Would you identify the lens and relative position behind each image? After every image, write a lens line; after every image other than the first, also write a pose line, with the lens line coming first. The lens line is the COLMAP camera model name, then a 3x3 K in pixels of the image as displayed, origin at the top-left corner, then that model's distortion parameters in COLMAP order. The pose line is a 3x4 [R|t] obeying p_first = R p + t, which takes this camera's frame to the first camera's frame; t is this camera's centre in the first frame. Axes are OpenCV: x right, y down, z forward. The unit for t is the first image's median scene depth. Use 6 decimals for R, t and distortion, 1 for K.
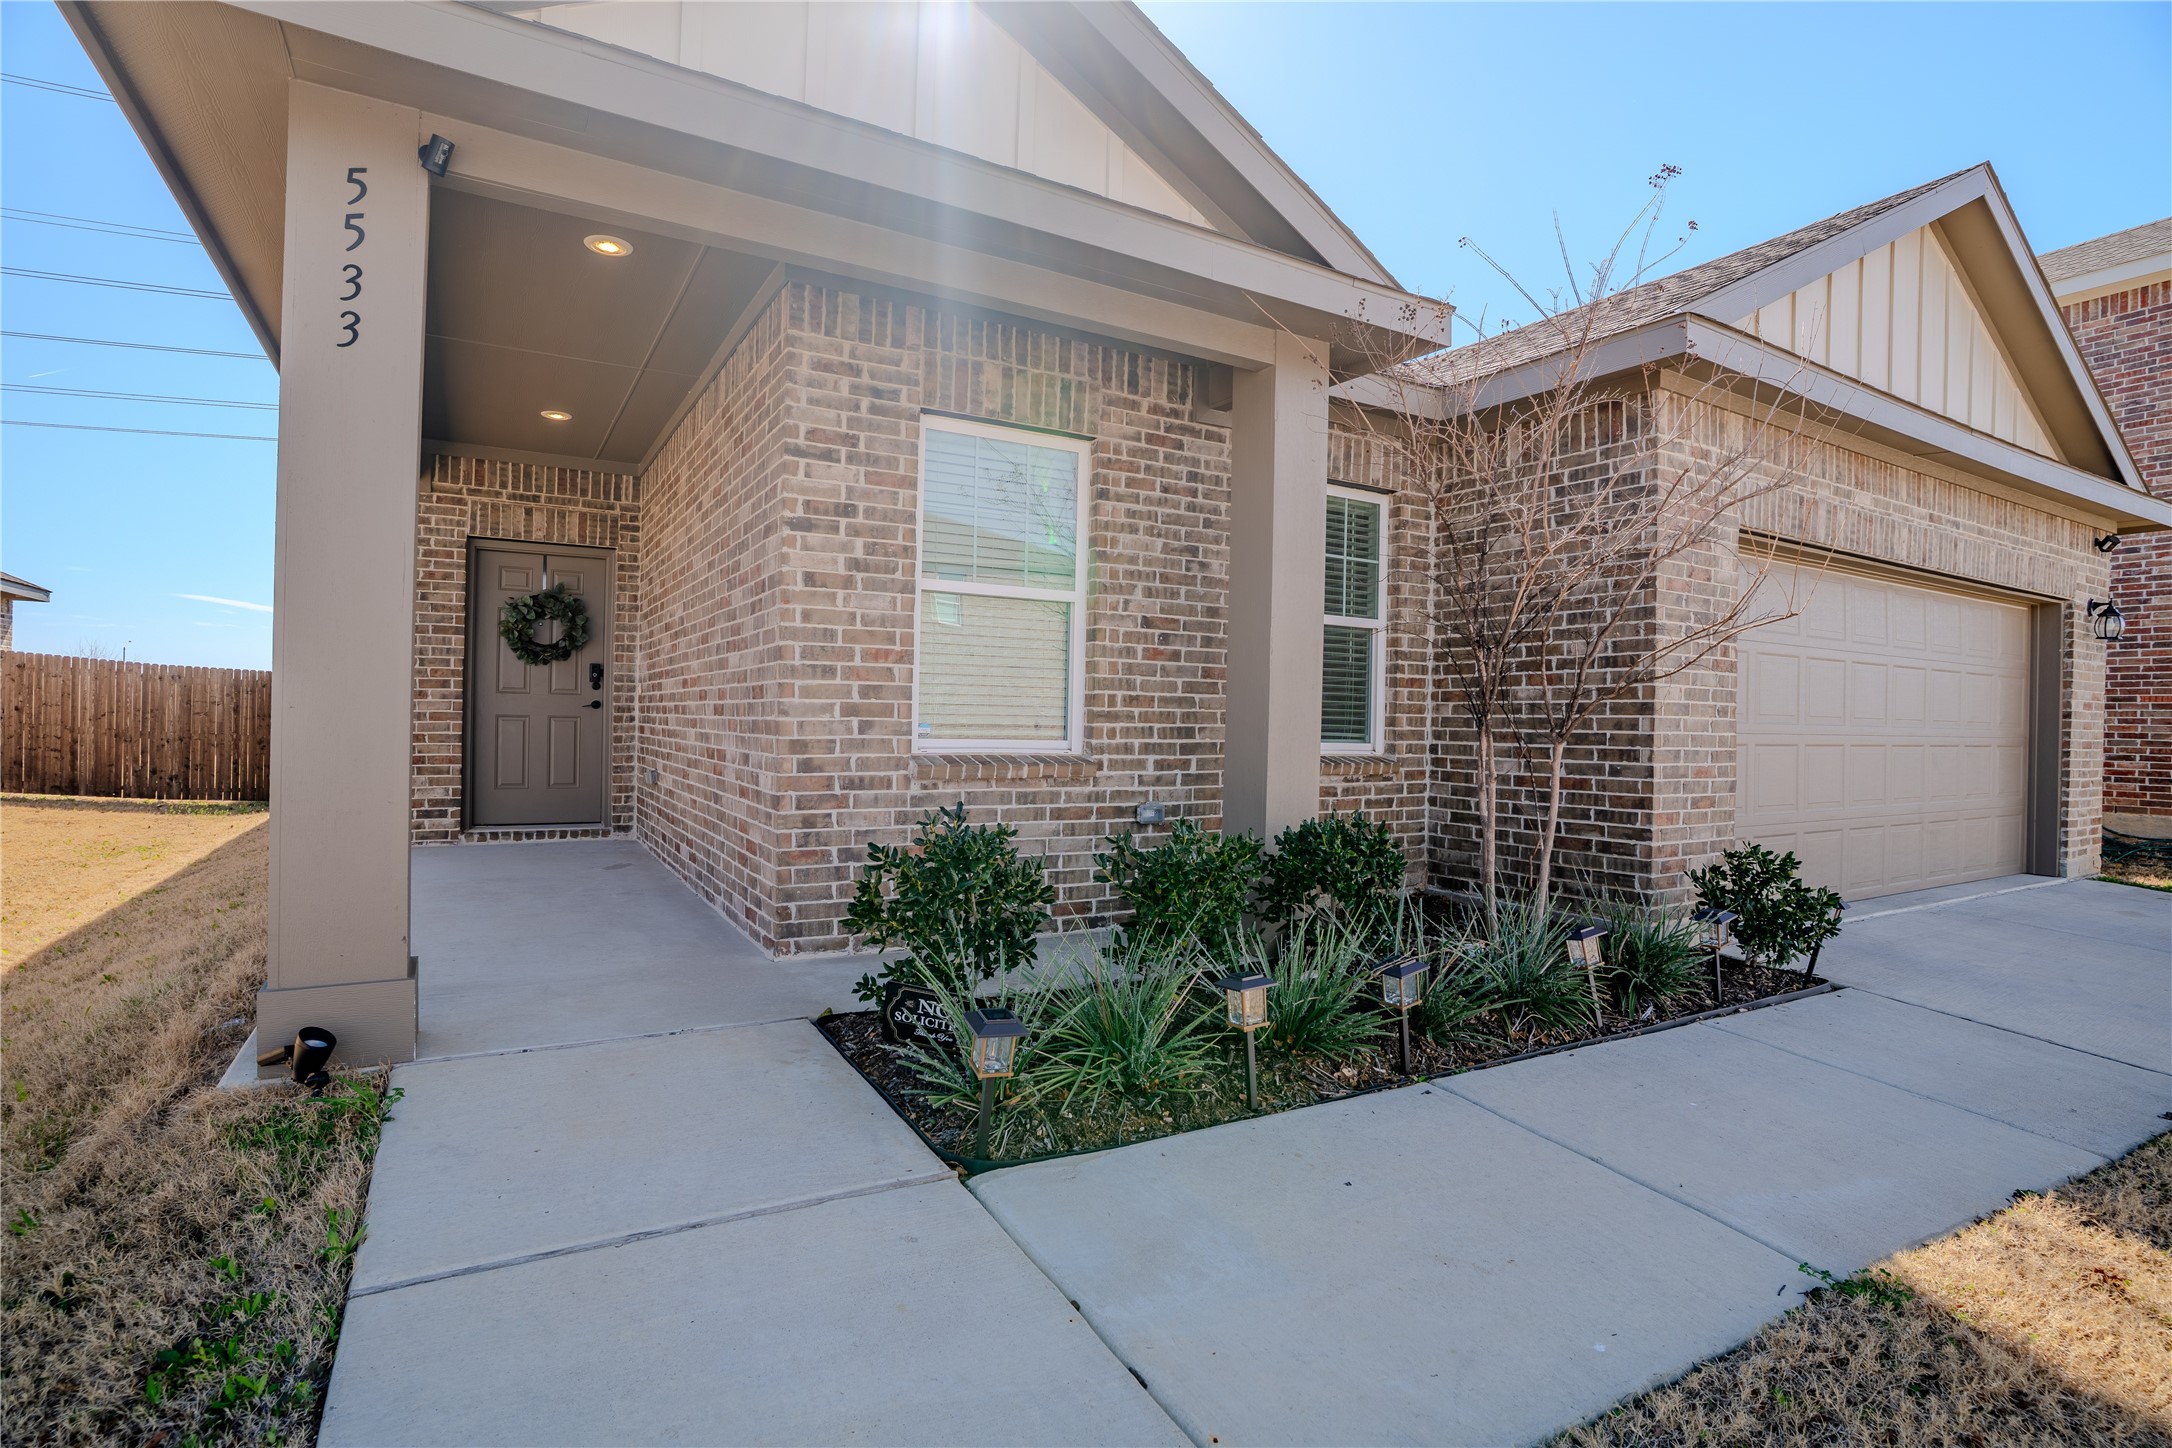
lens RADIAL K [[1036.1, 0, 1084.0], [0, 1036.1, 718.8], [0, 0, 1]] dist [-0.047956, 0.013138]
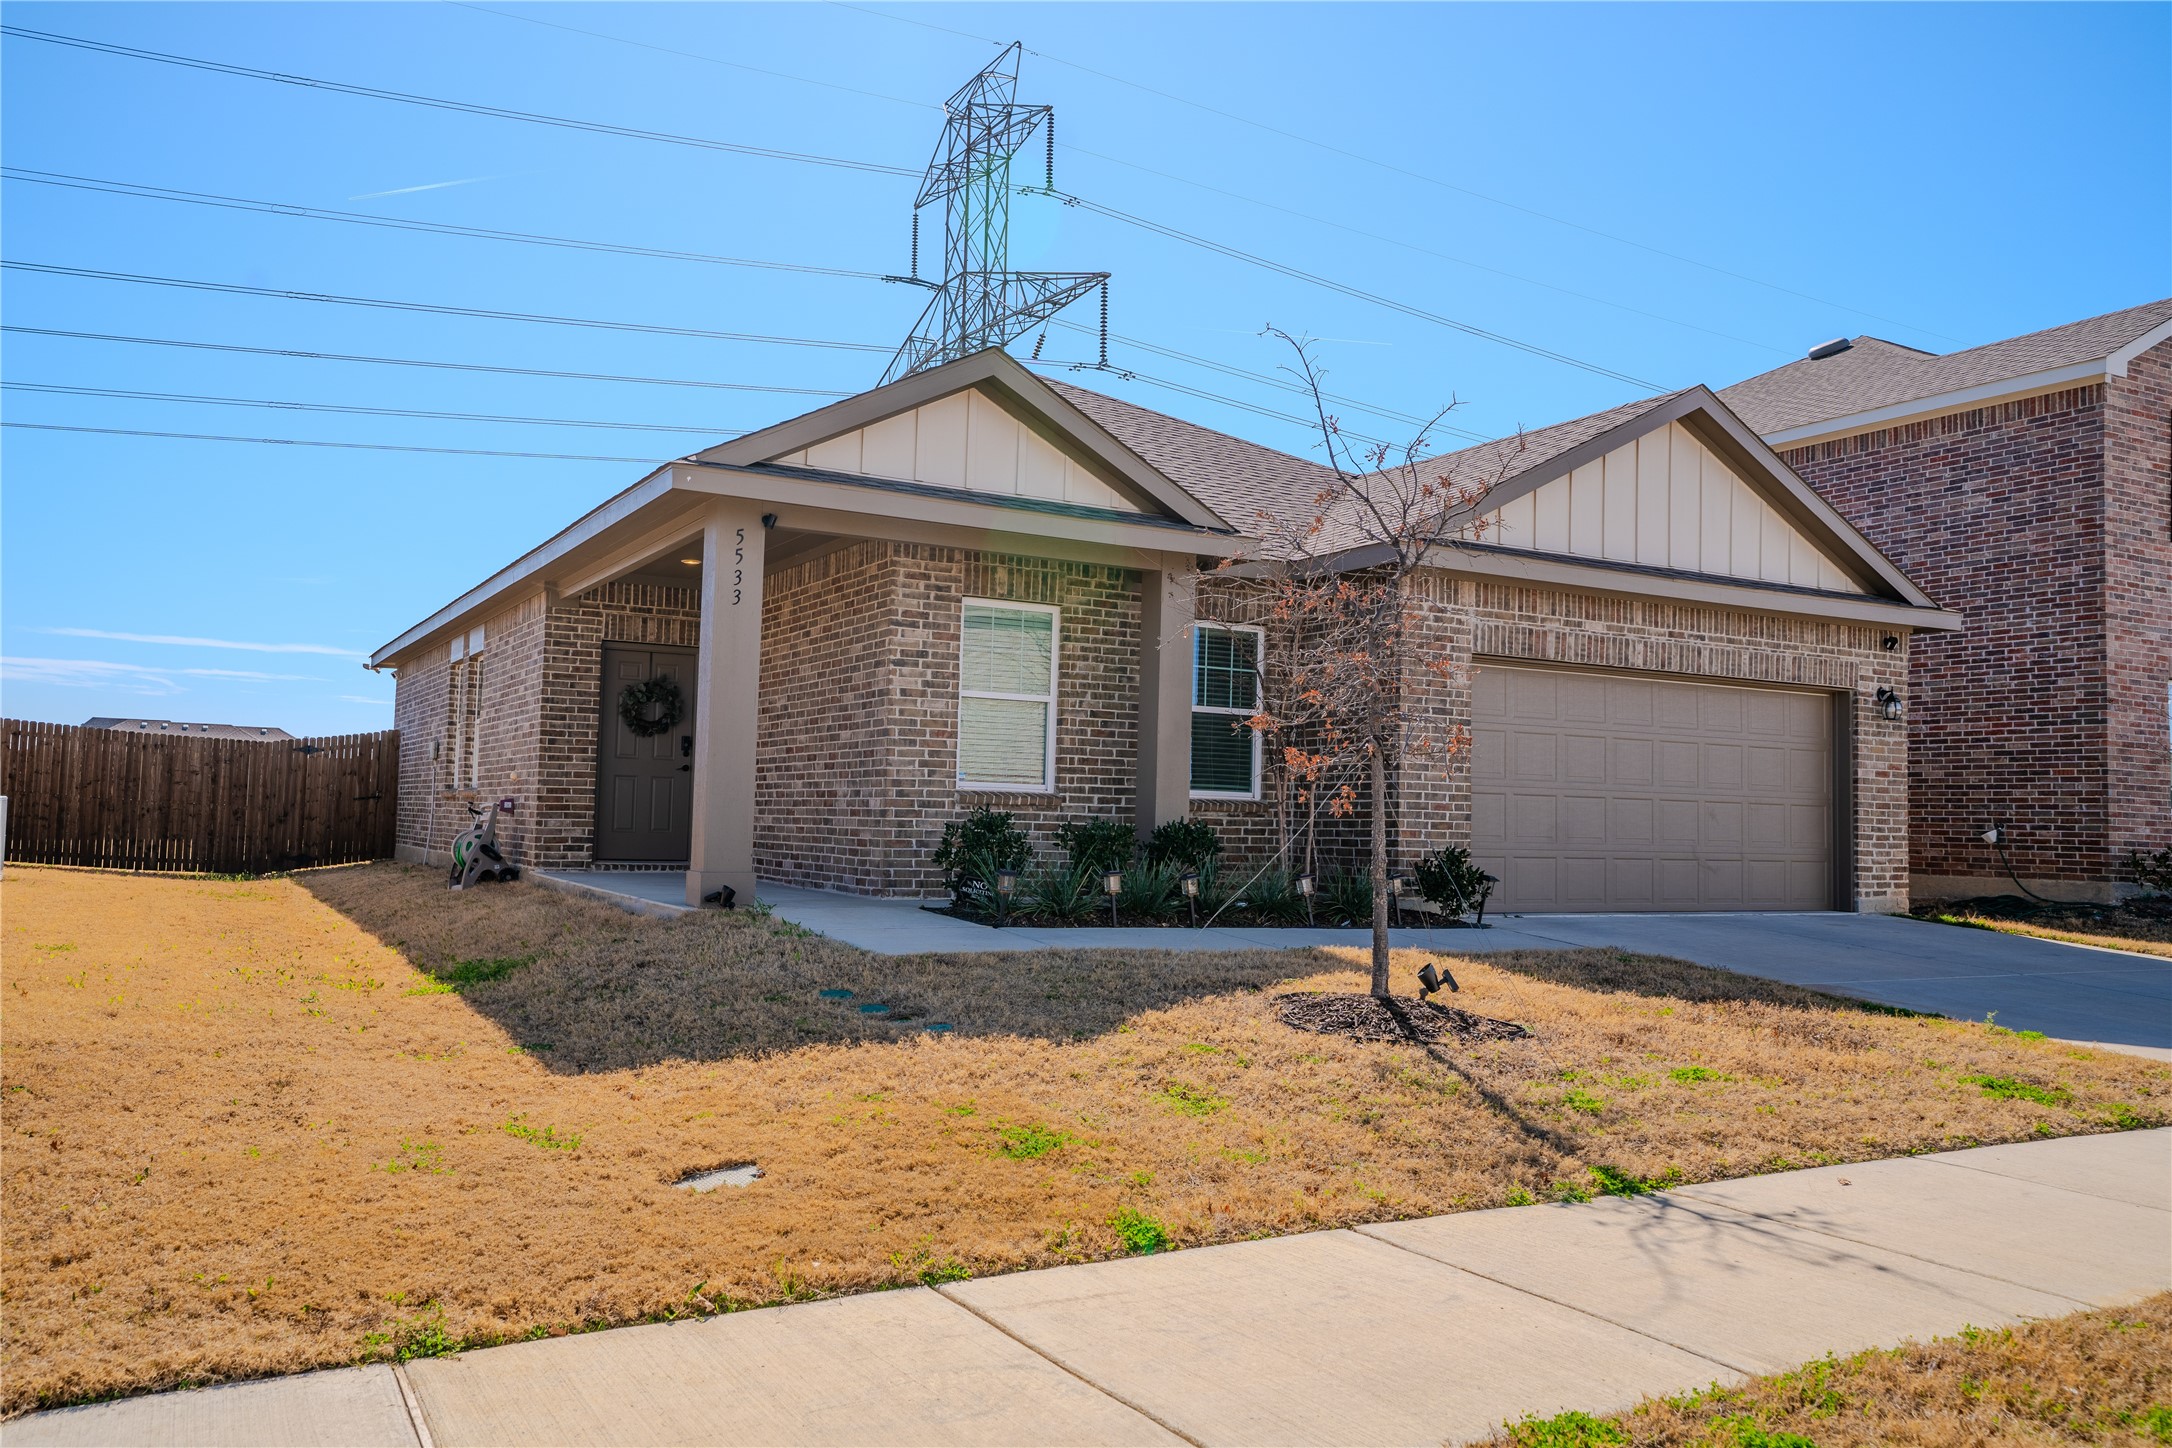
lens RADIAL K [[1610.1, 0, 1083.7], [0, 1610.1, 712.5], [0, 0, 1]] dist [0.006688, 0.041874]
pose [[0.999844, 0.003770, -0.017232, 0.086519], [-0.004921, 0.997724, -0.067243, 0.075602], [0.016939, 0.067318, 0.997588, -1.523621]]
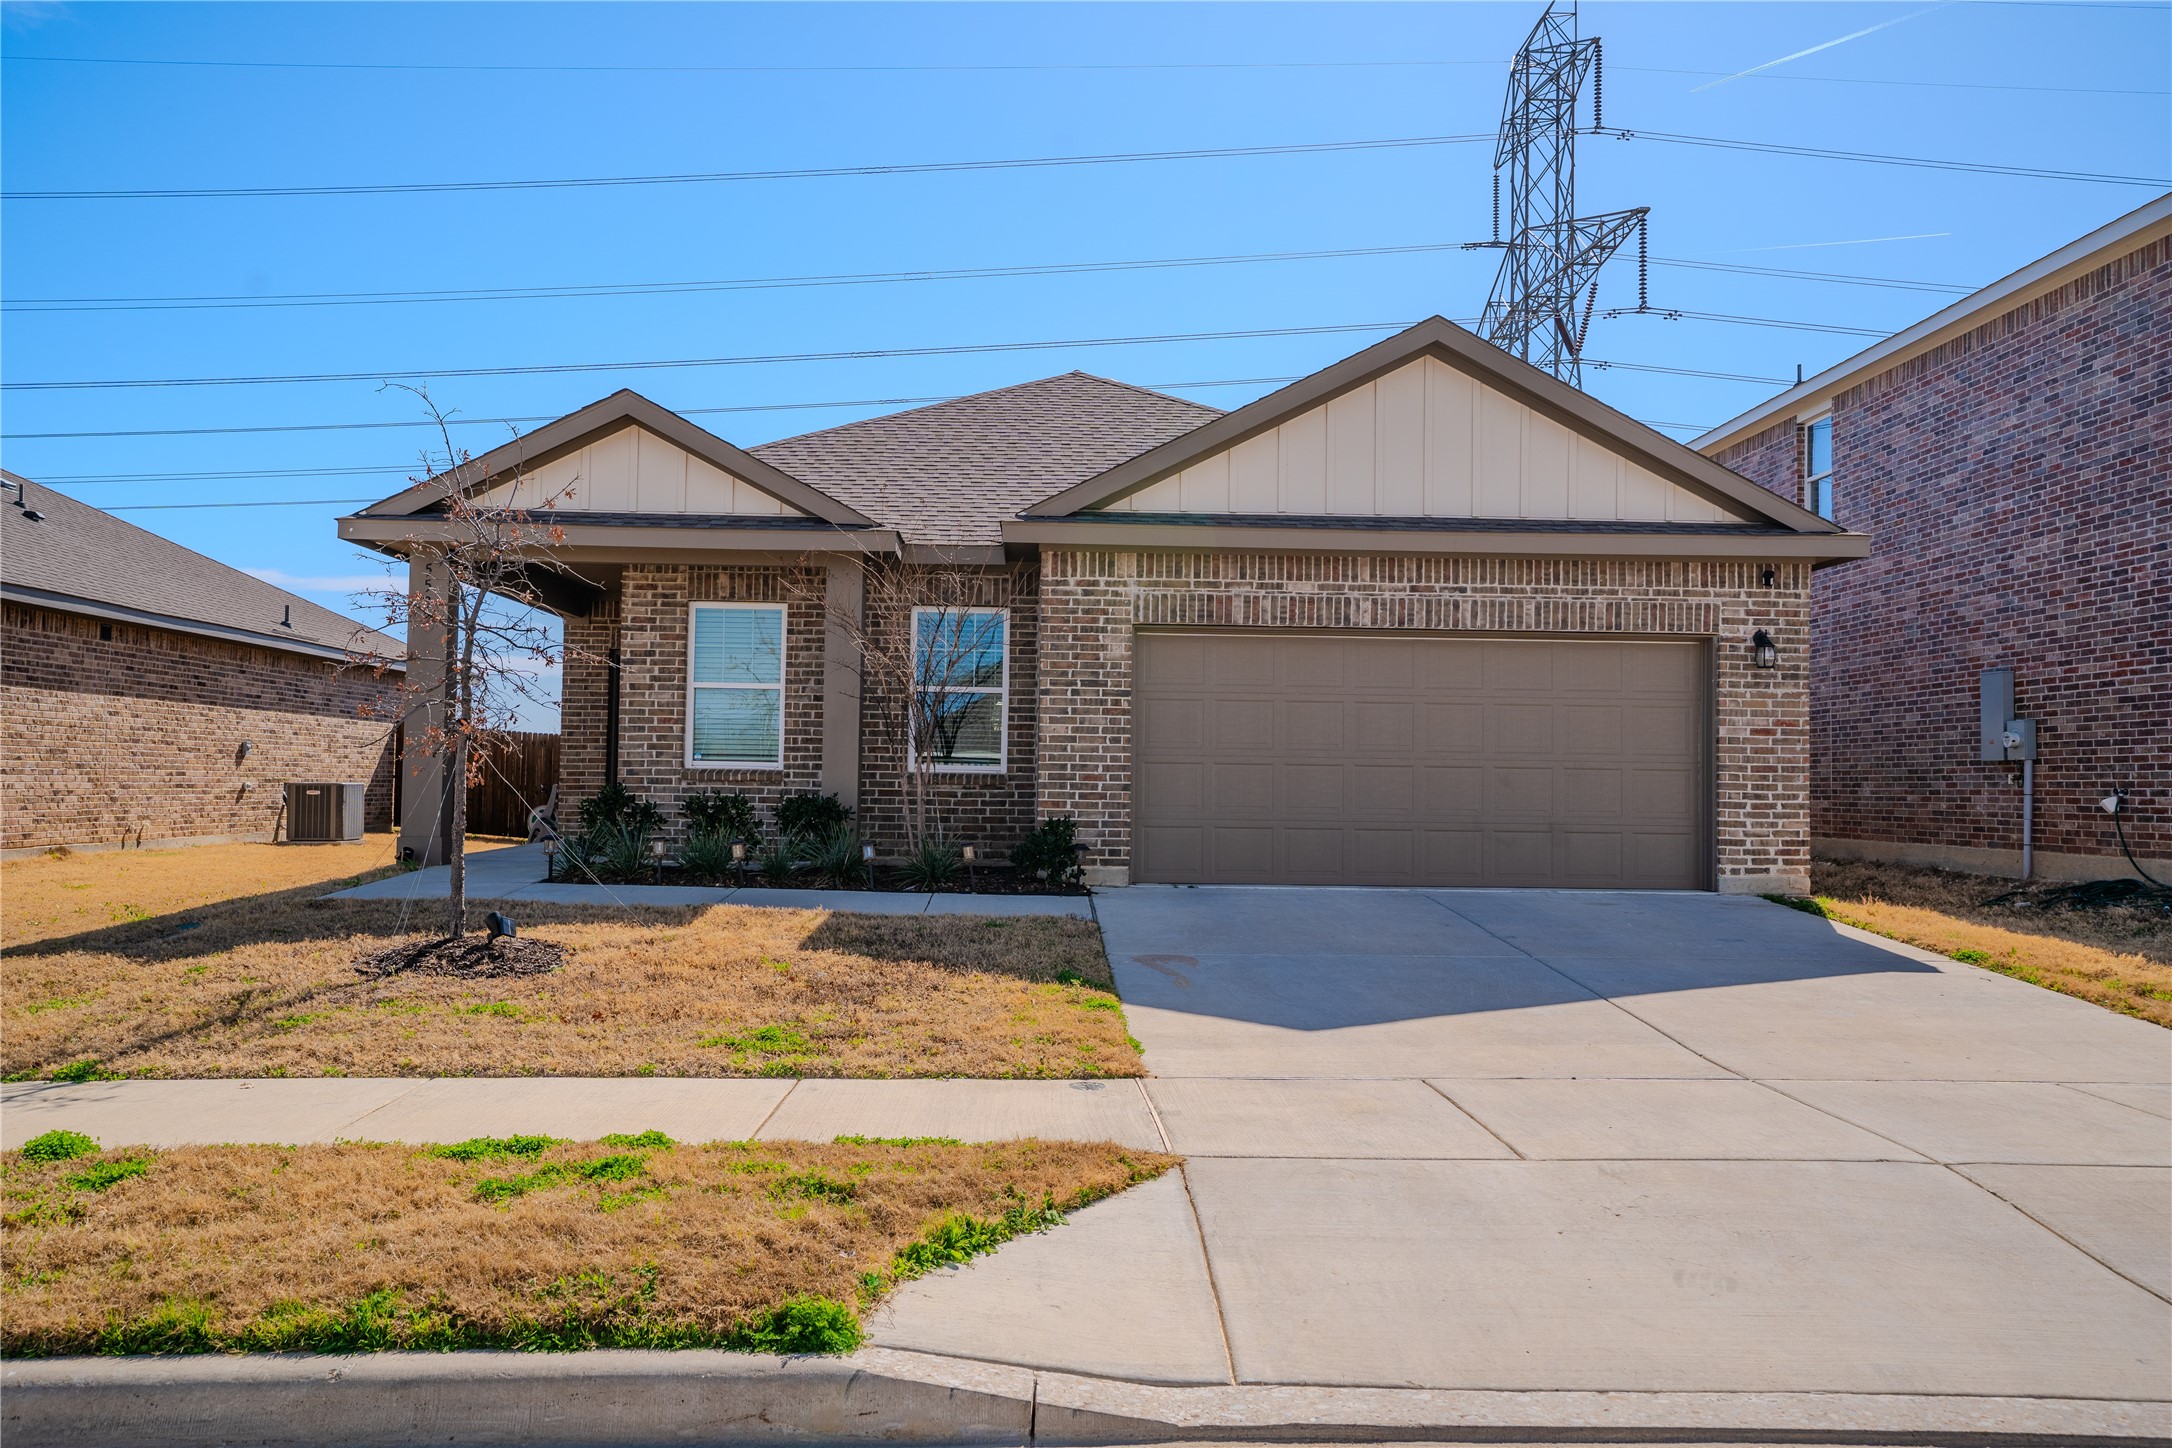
lens RADIAL K [[1610.1, 0, 1102.0], [0, 1610.1, 718.3], [0, 0, 1]] dist [0.006688, 0.041874]
pose [[0.883189, -0.025626, -0.468316, 1.797523], [0.002292, 0.998730, -0.050328, 0.085583], [0.469011, 0.043376, 0.882127, -1.250050]]
